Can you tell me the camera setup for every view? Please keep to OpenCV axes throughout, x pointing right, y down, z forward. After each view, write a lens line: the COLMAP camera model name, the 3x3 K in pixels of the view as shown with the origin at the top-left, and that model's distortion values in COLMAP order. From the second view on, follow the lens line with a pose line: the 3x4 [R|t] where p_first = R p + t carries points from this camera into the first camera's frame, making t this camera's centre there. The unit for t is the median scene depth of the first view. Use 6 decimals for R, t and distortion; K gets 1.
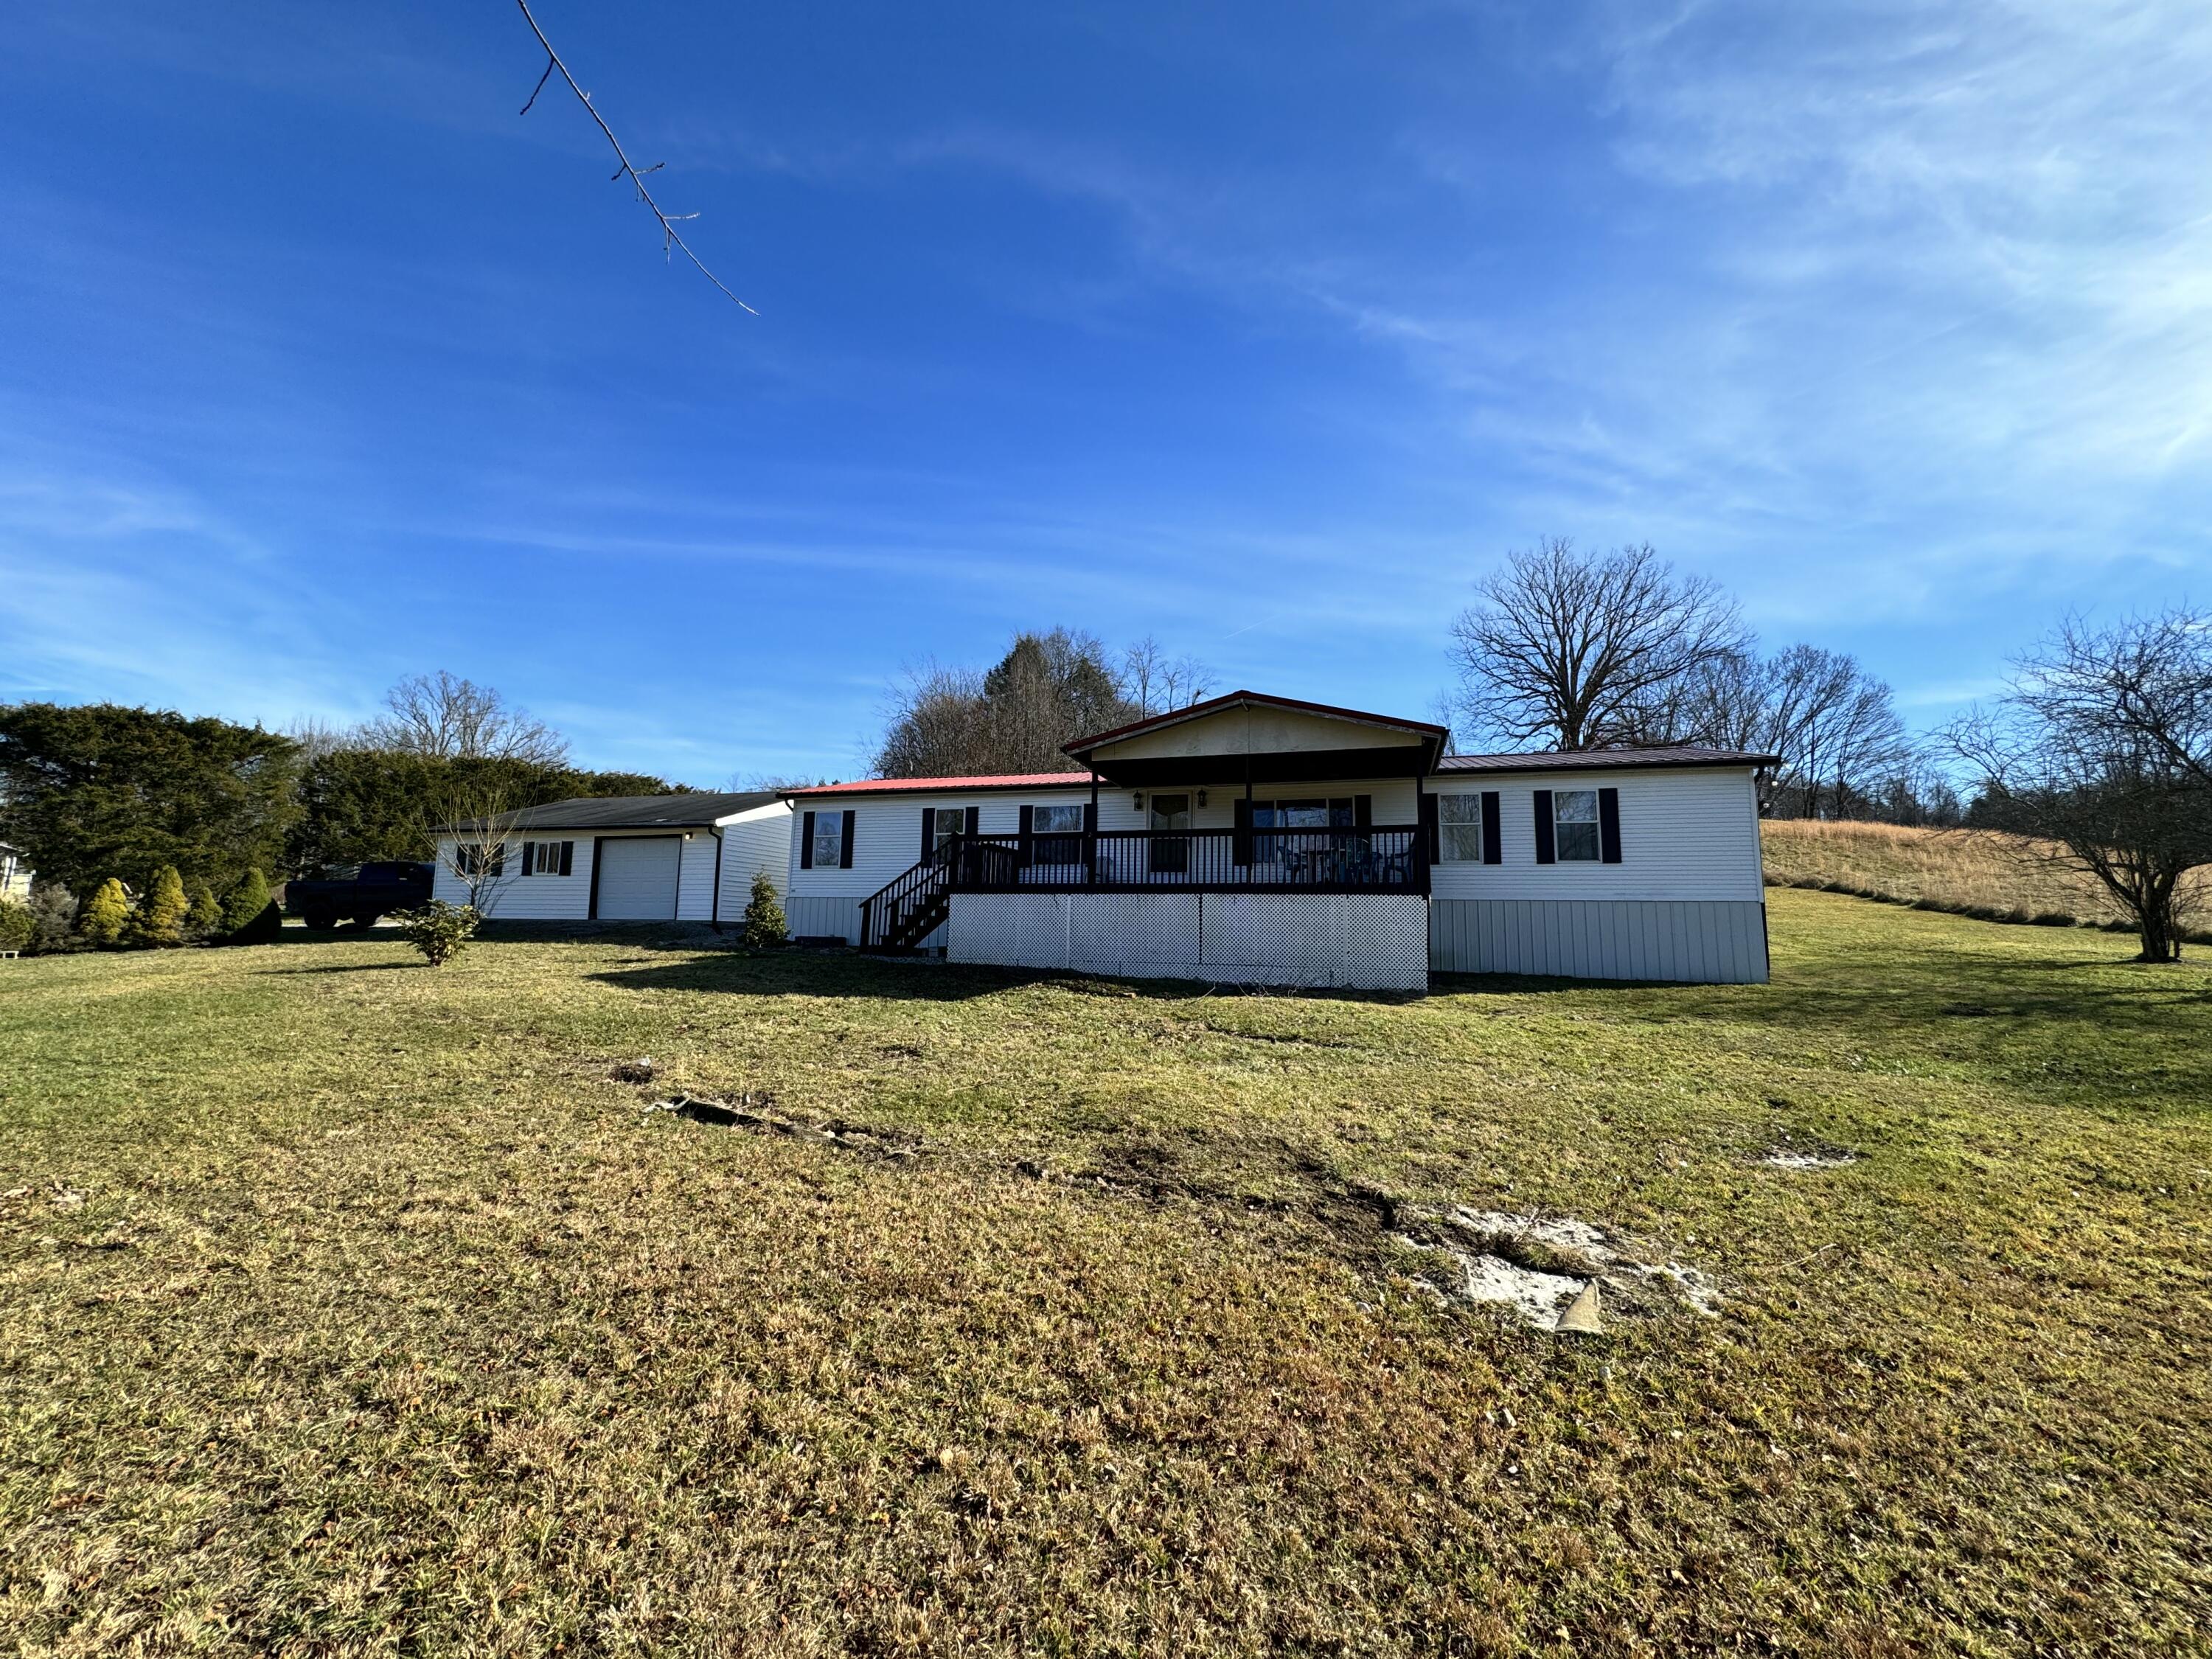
lens RADIAL K [[881.6, 0, 1109.8], [0, 881.6, 835.8], [0, 0, 1]] dist [-0.000935, -0.000173]
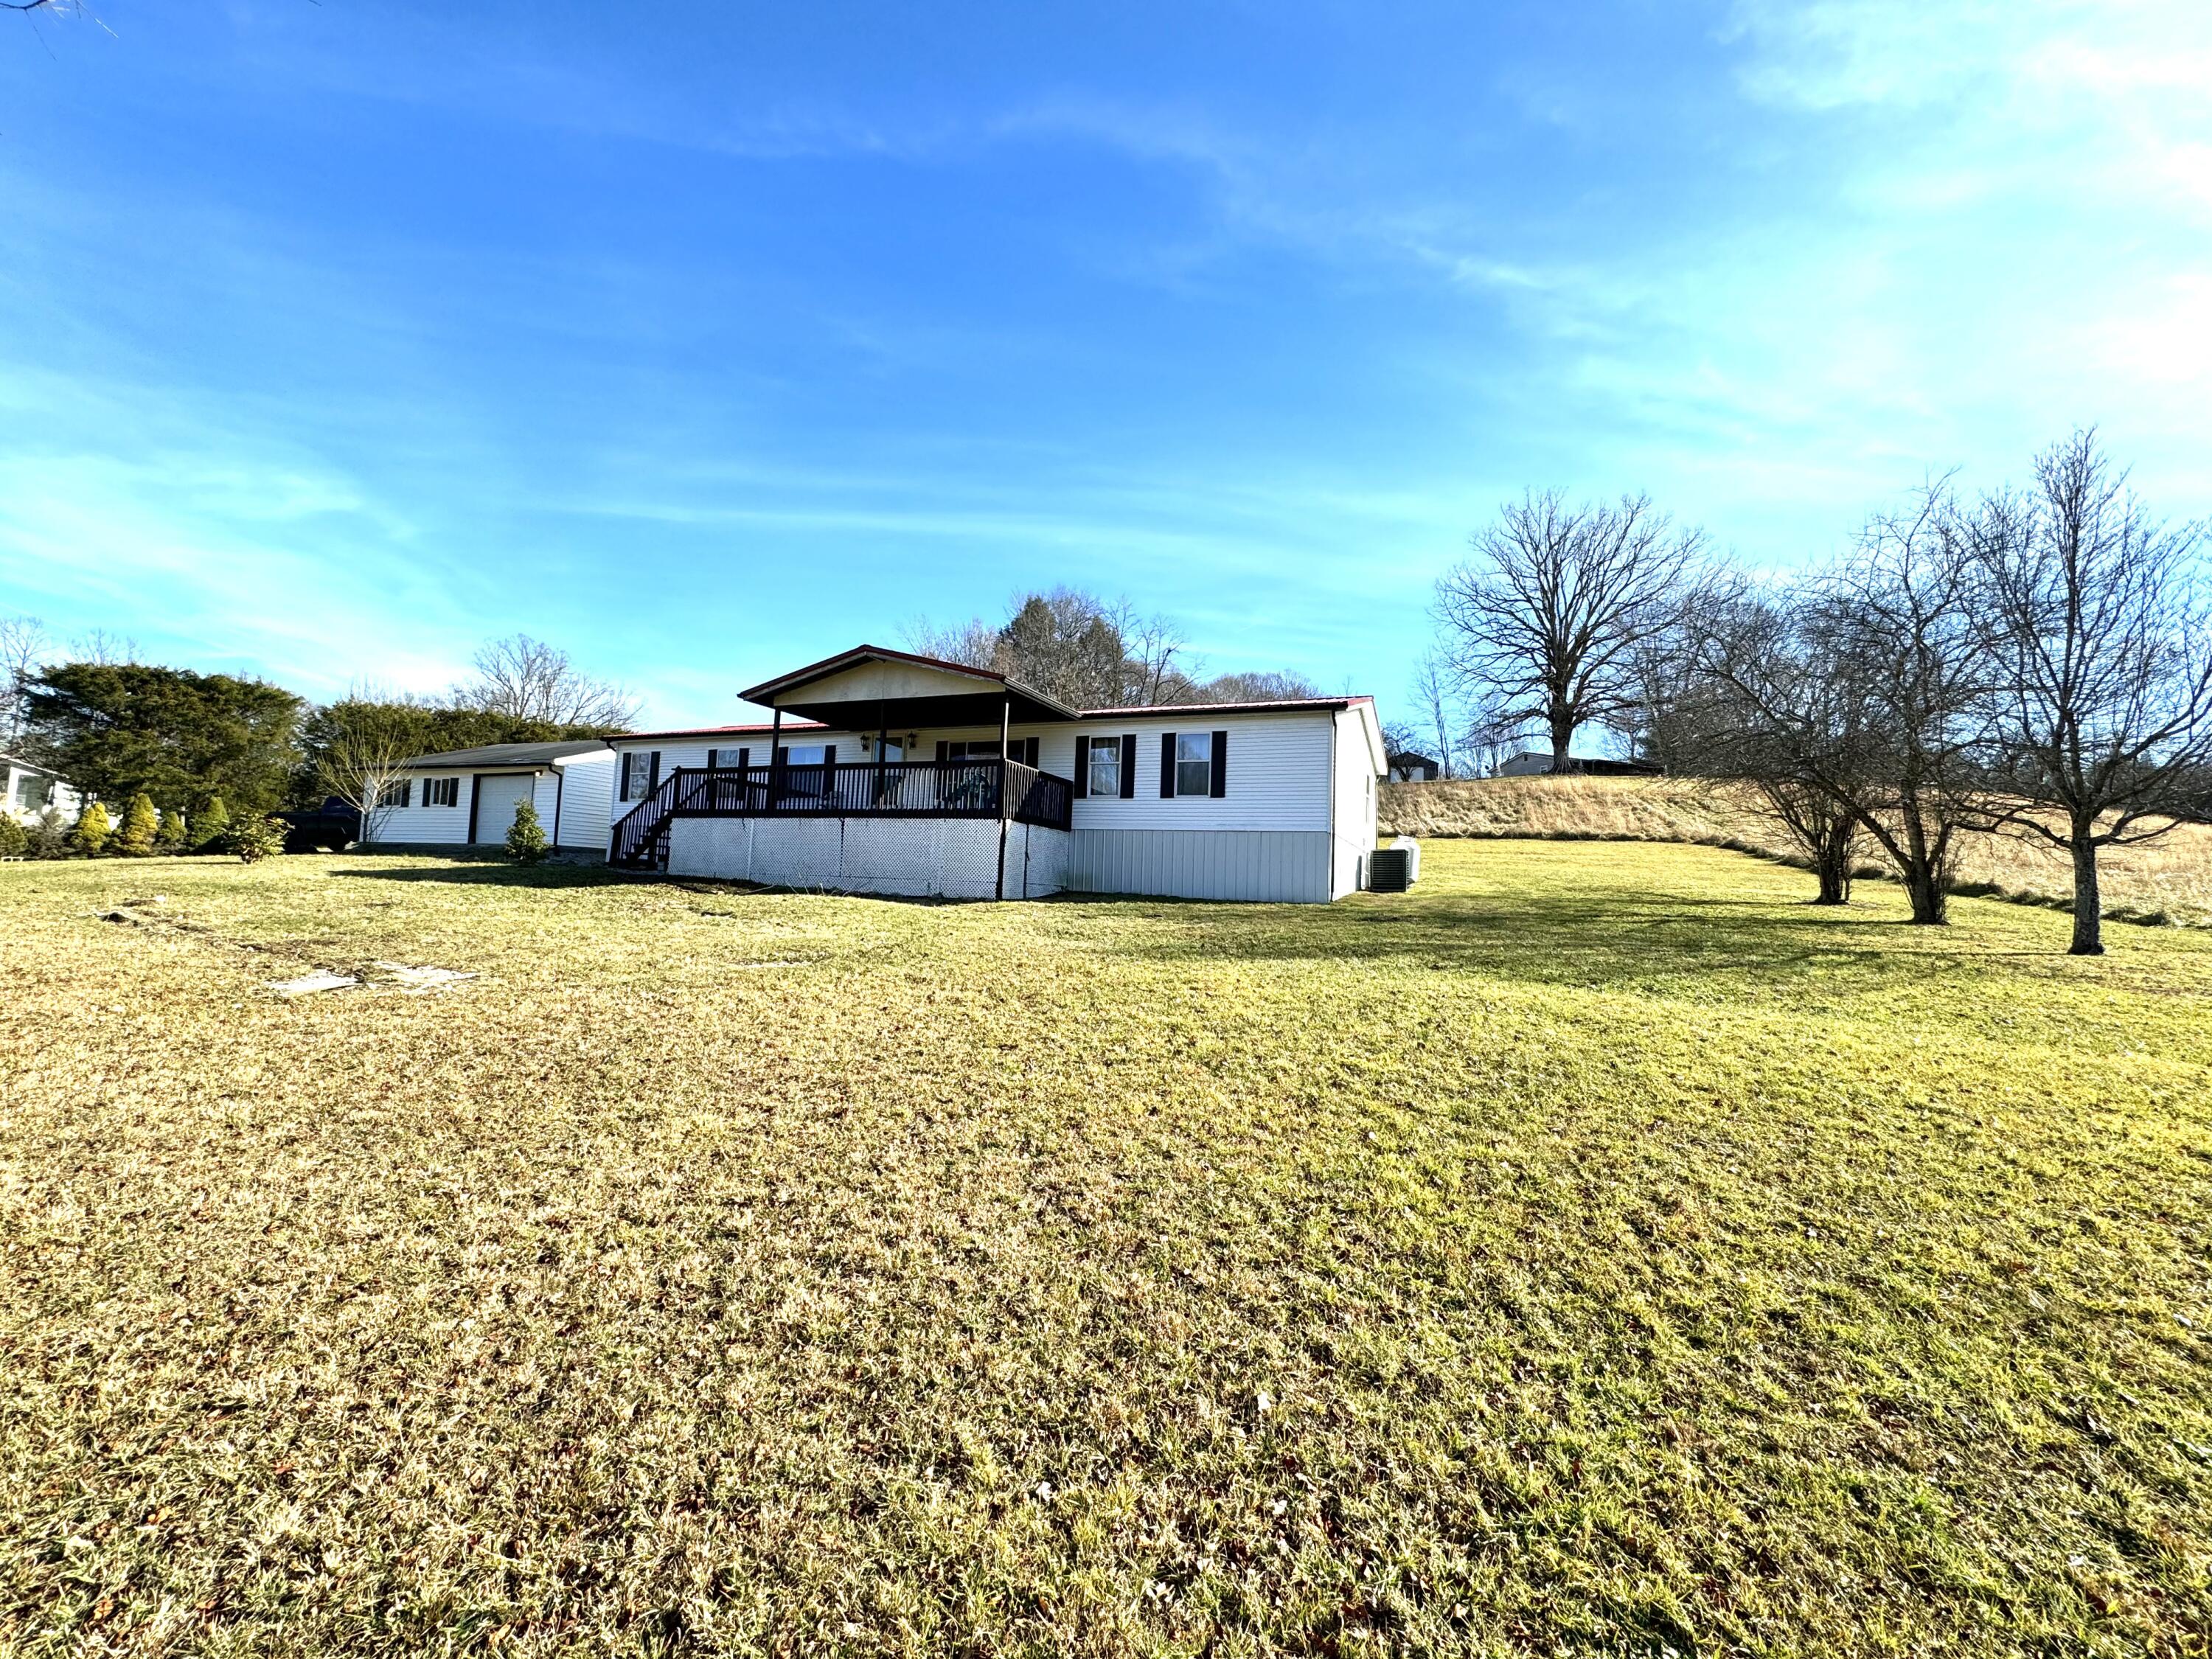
lens RADIAL K [[881.6, 0, 1153.6], [0, 881.6, 808.3], [0, 0, 1]] dist [-0.000935, -0.000173]
pose [[0.995643, 0.011726, -0.092512, 0.311920], [-0.010622, 0.999867, 0.012411, 0.016735], [0.092645, -0.011374, 0.995634, -0.067495]]
